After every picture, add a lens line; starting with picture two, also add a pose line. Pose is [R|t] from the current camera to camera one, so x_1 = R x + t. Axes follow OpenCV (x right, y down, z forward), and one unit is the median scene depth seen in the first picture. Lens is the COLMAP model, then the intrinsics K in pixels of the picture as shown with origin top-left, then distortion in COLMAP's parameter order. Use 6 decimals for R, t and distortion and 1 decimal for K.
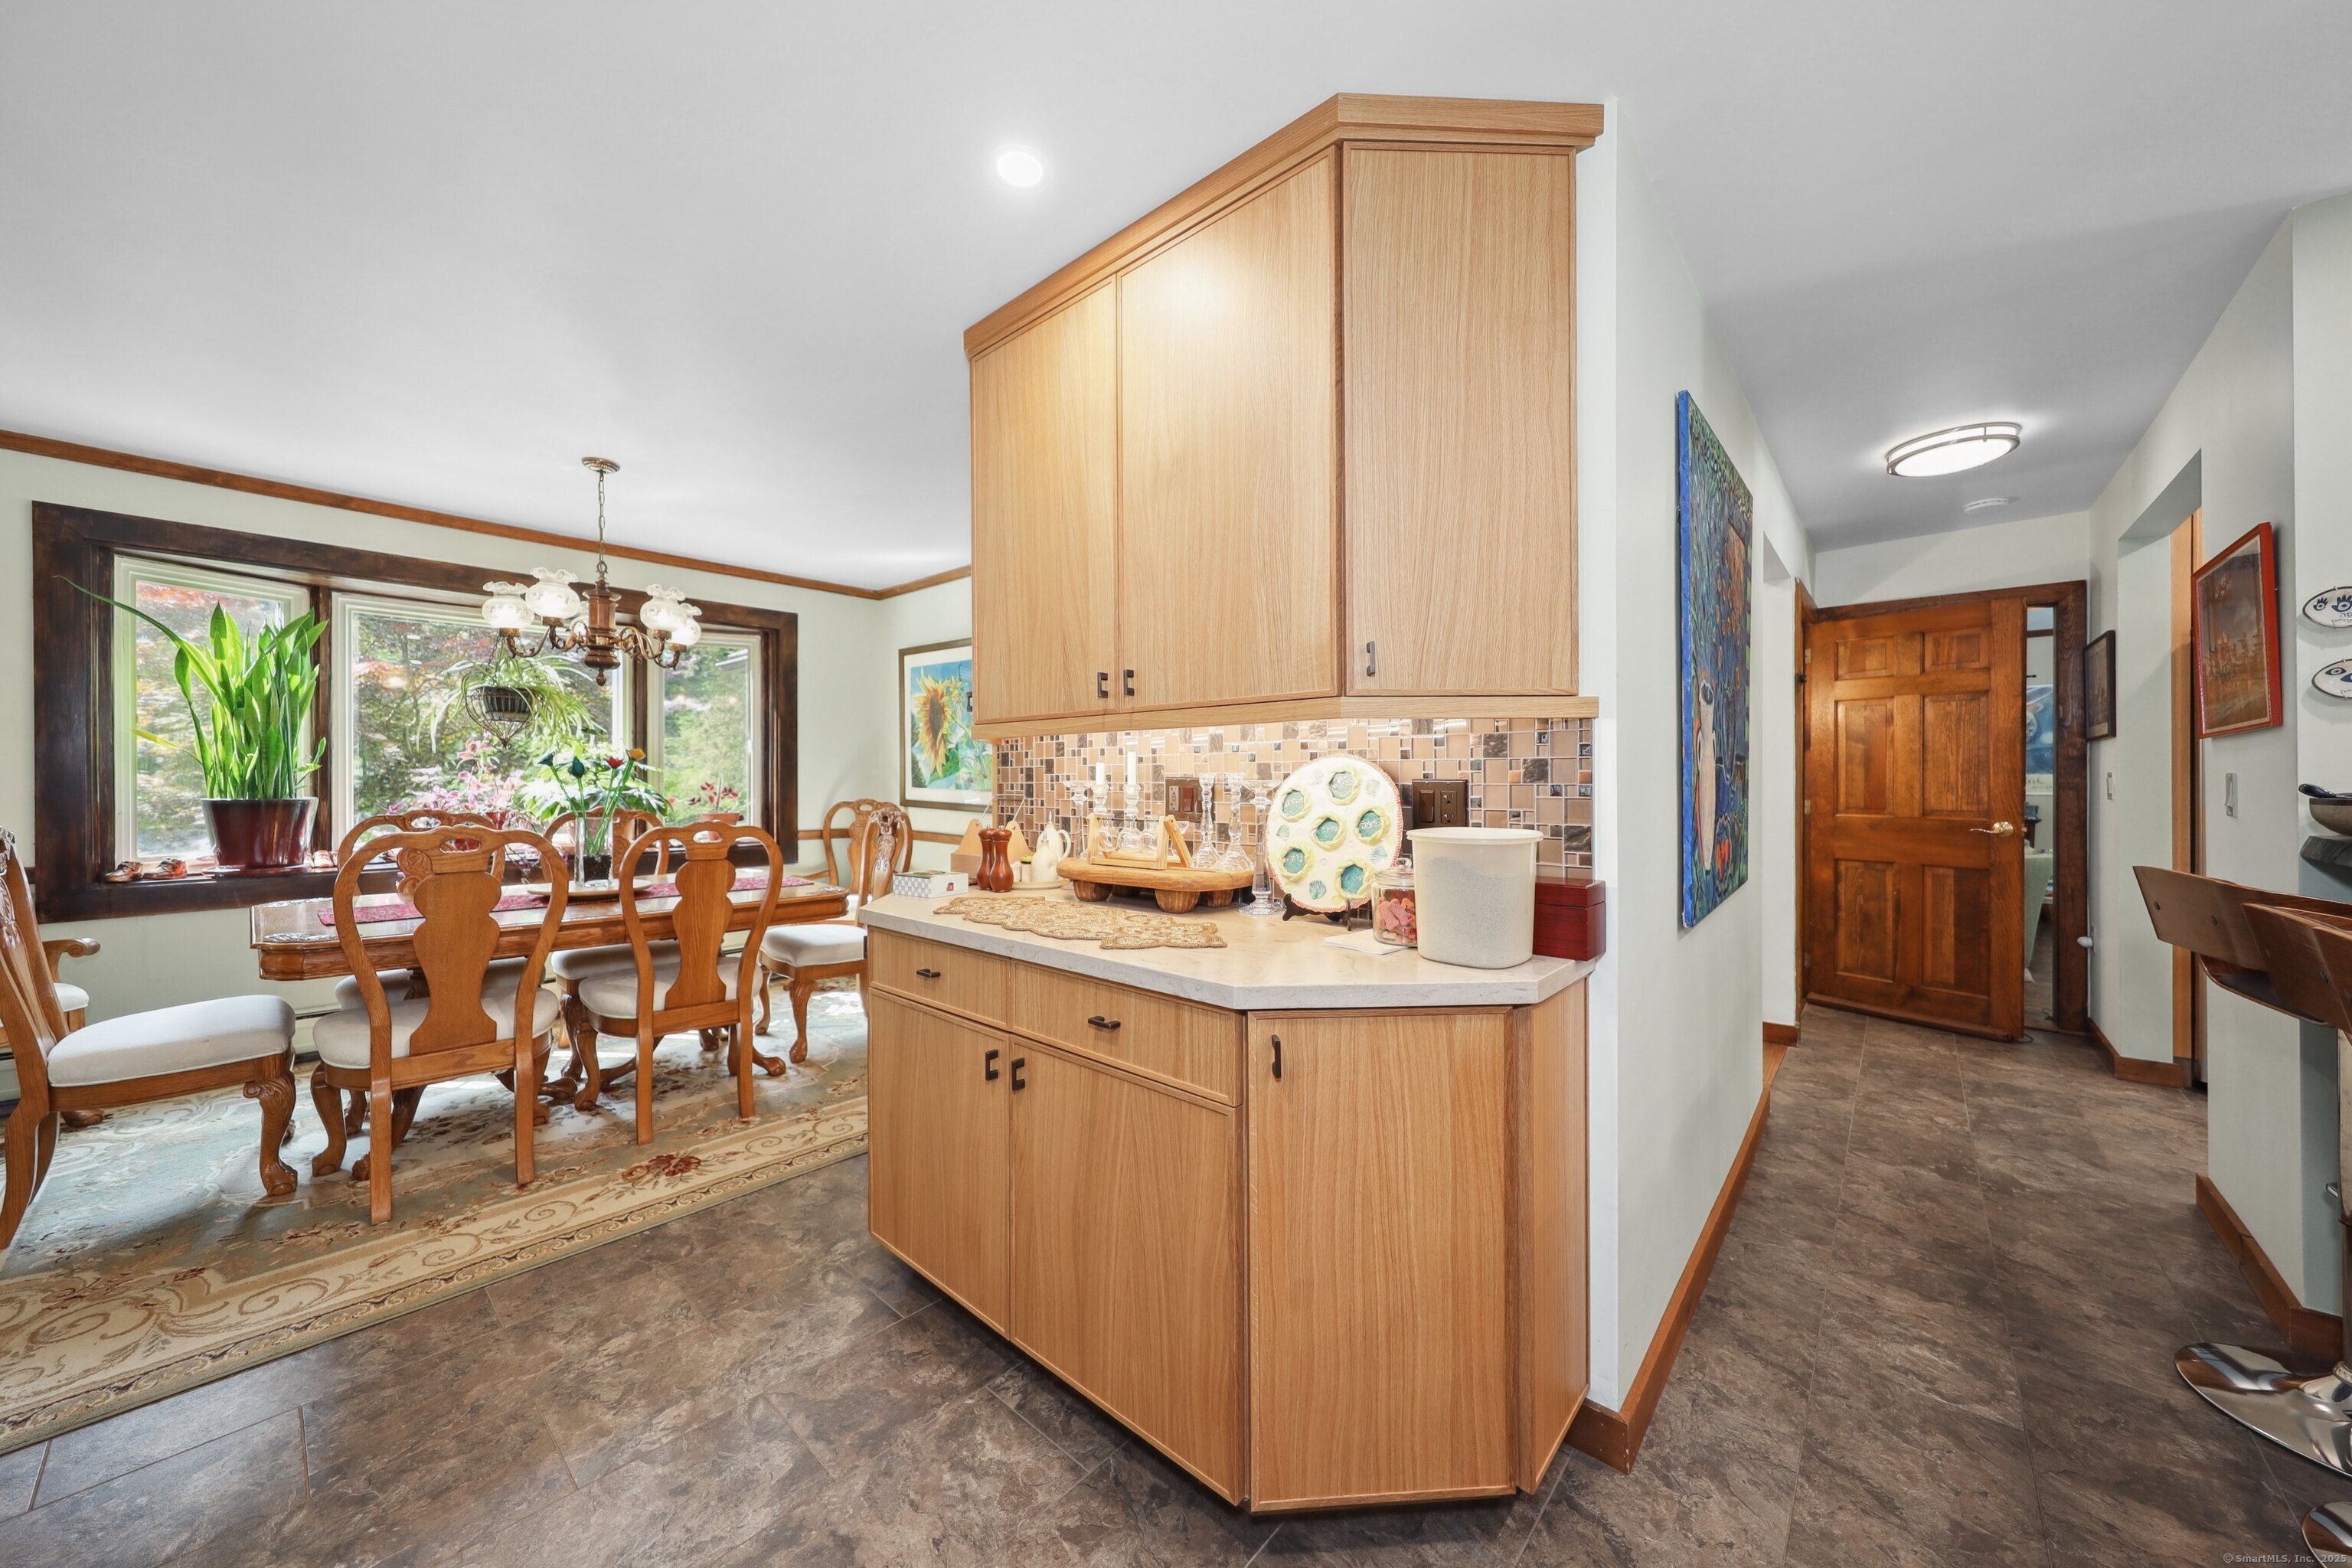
lens RADIAL K [[818.8, 0, 1162.3], [0, 818.8, 777.8], [0, 0, 1]] dist [0.002239, -0.000020]
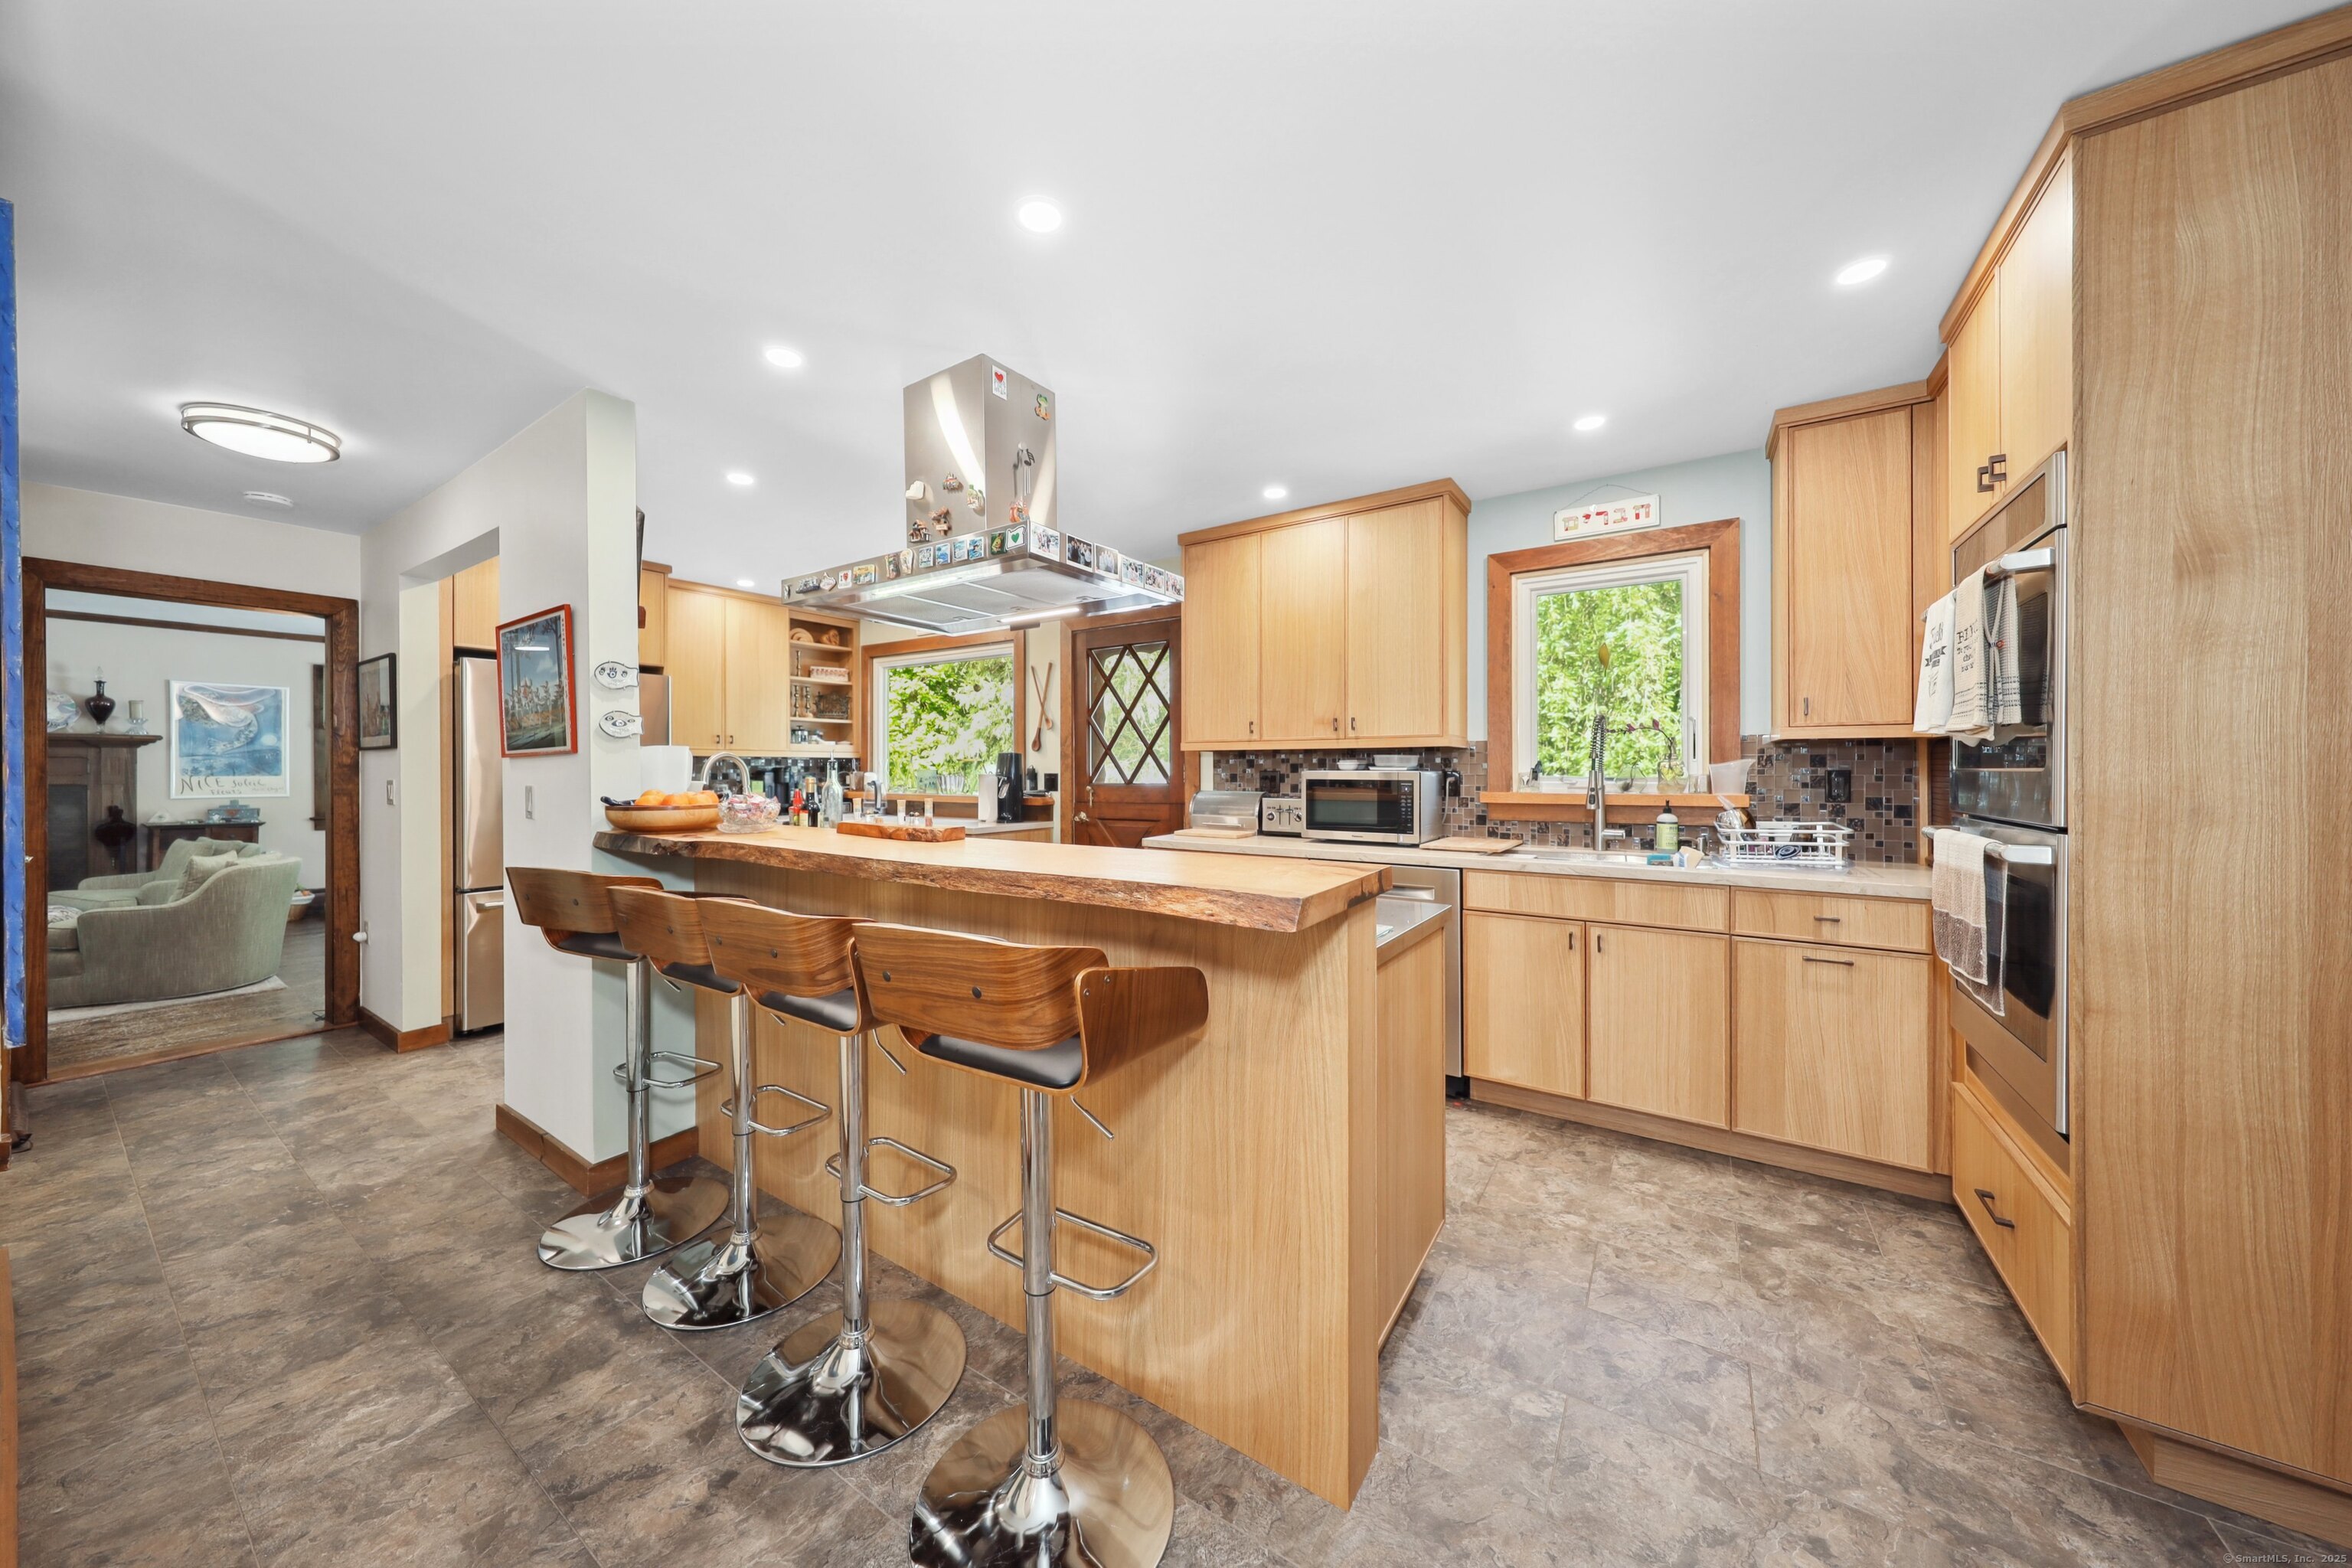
lens RADIAL K [[782.8, 0, 1168.6], [0, 782.8, 770.2], [0, 0, 1]] dist [0.001272, 0.000002]
pose [[-0.145623, 0.003078, 0.989335, -0.054704], [0.000126, 0.999995, -0.003093, -0.017959], [-0.989340, -0.000325, -0.145623, 0.119248]]
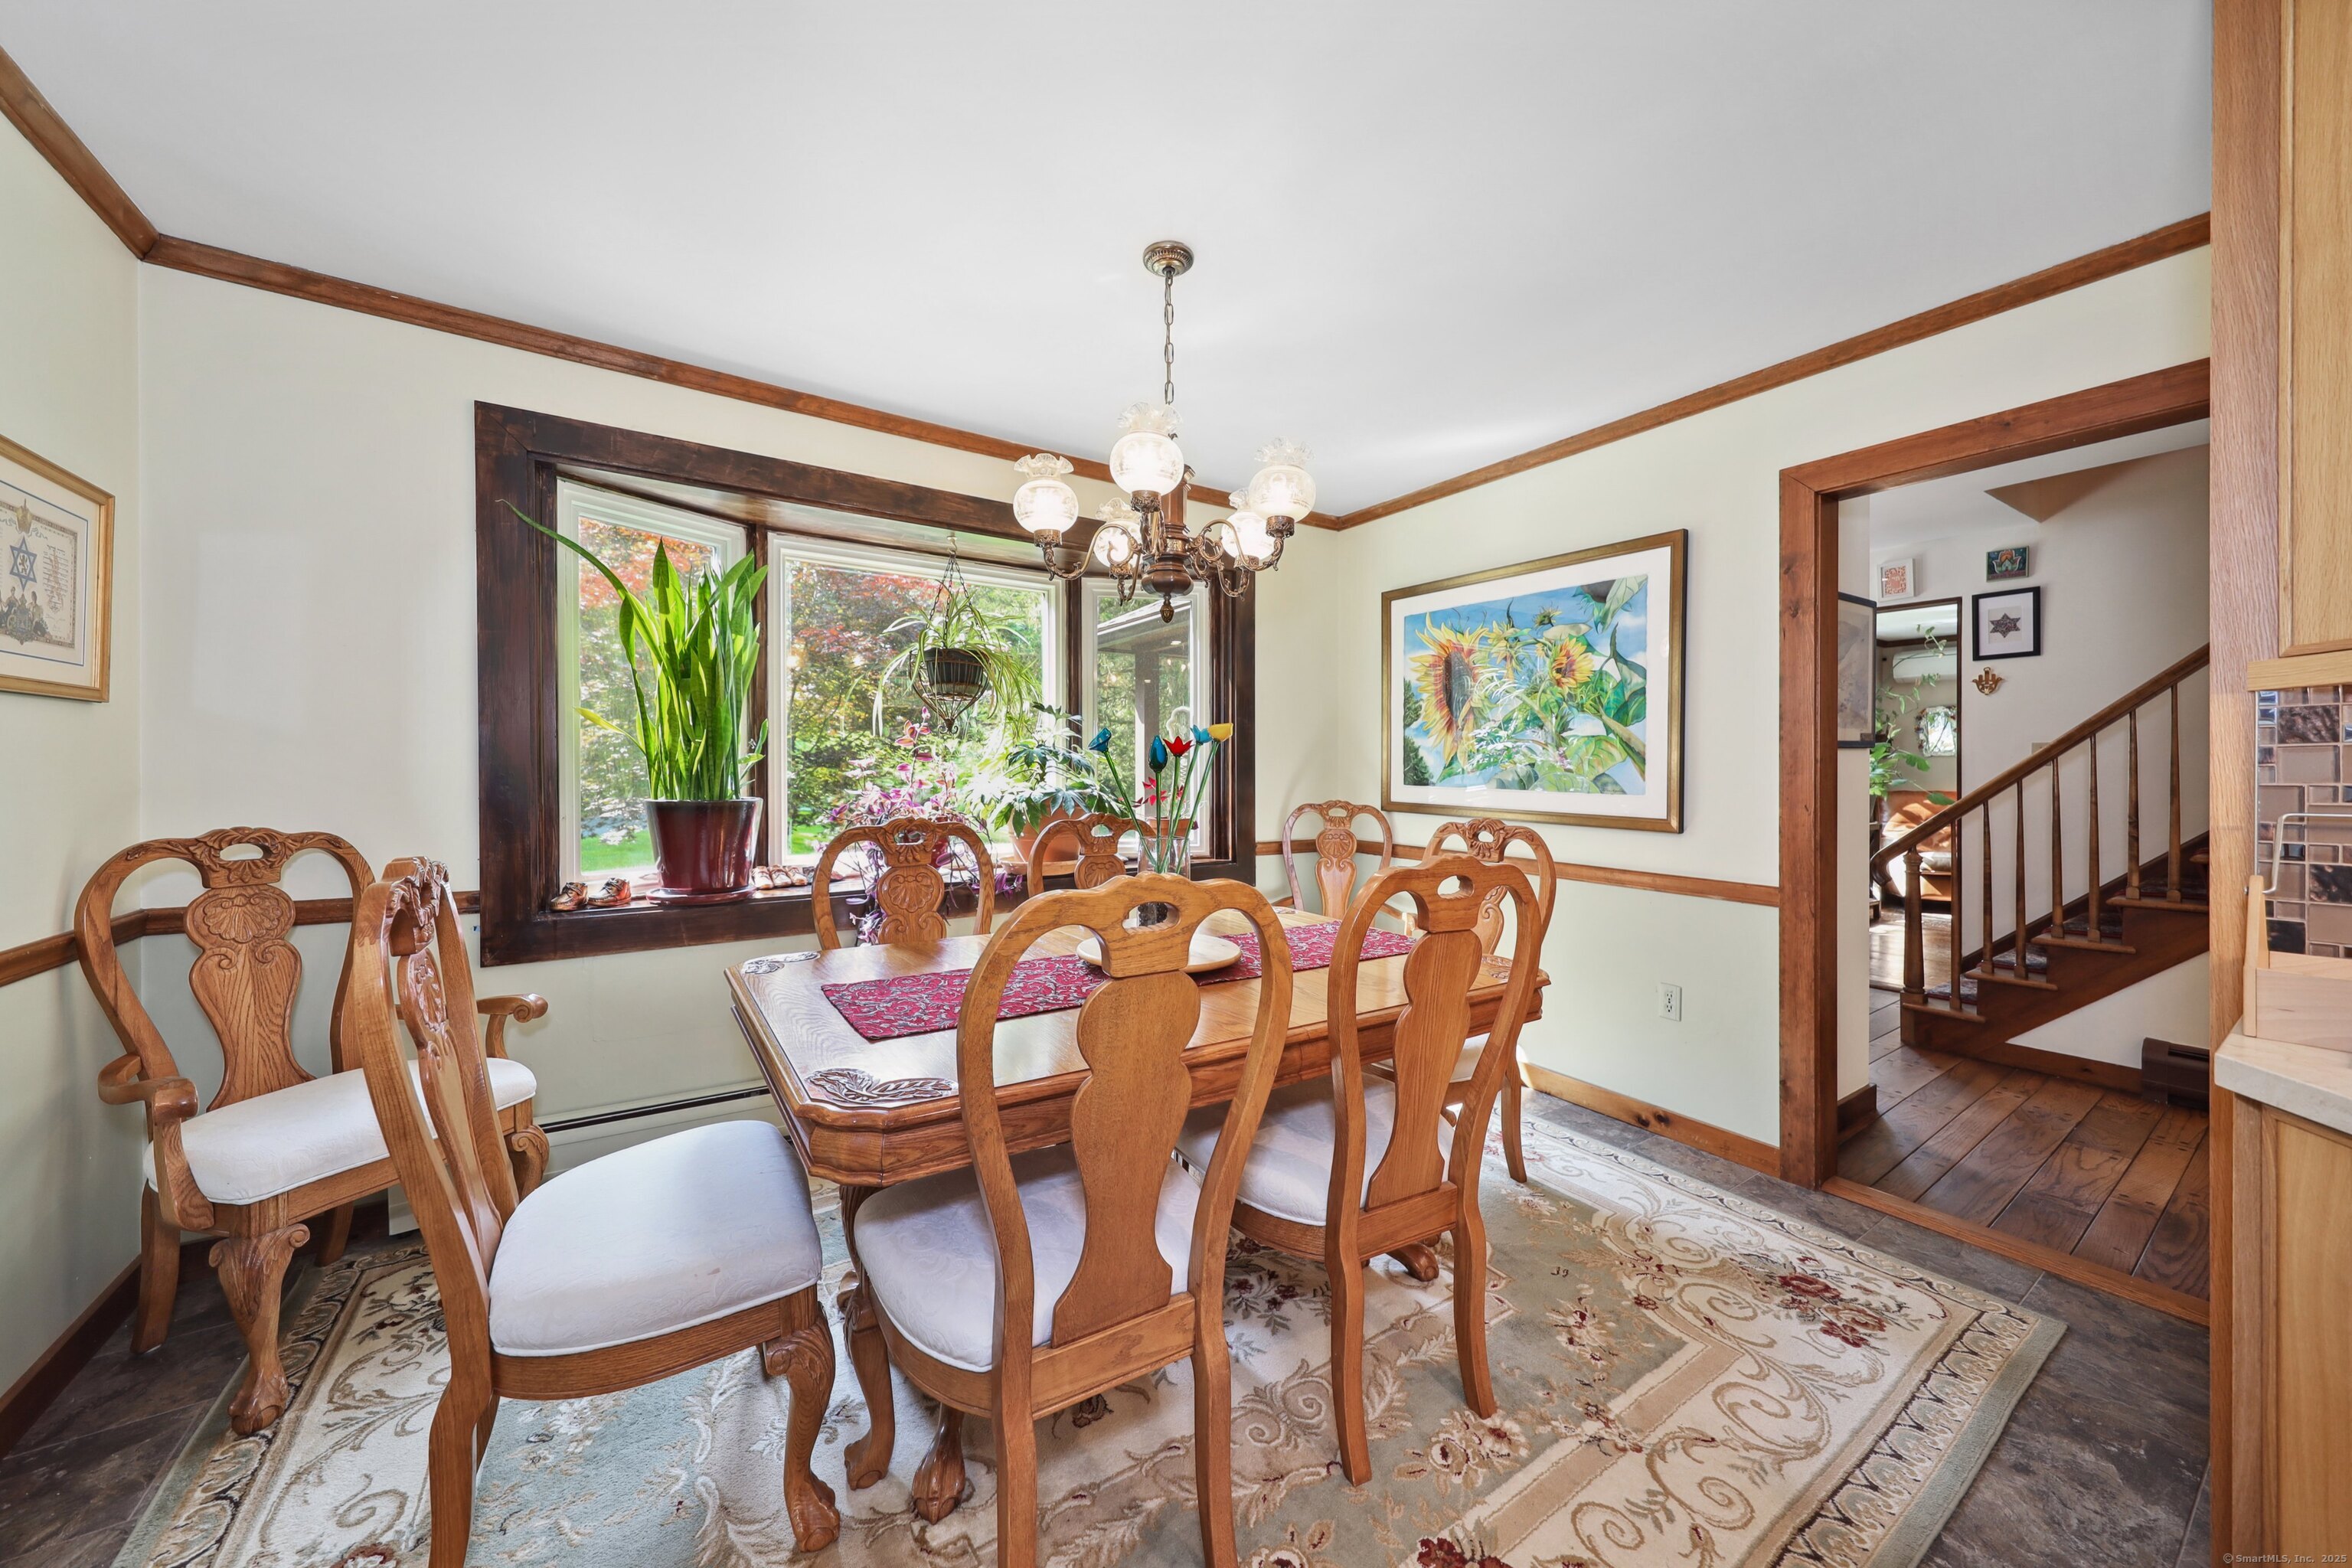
lens RADIAL K [[840.3, 0, 1155.9], [0, 840.3, 774.8], [0, 0, 1]] dist [0.001761, 0.000076]
pose [[0.963403, 0.000528, -0.268056, -0.526951], [0.000799, 0.999988, 0.004842, -0.000949], [0.268055, -0.004879, 0.963391, 0.393065]]
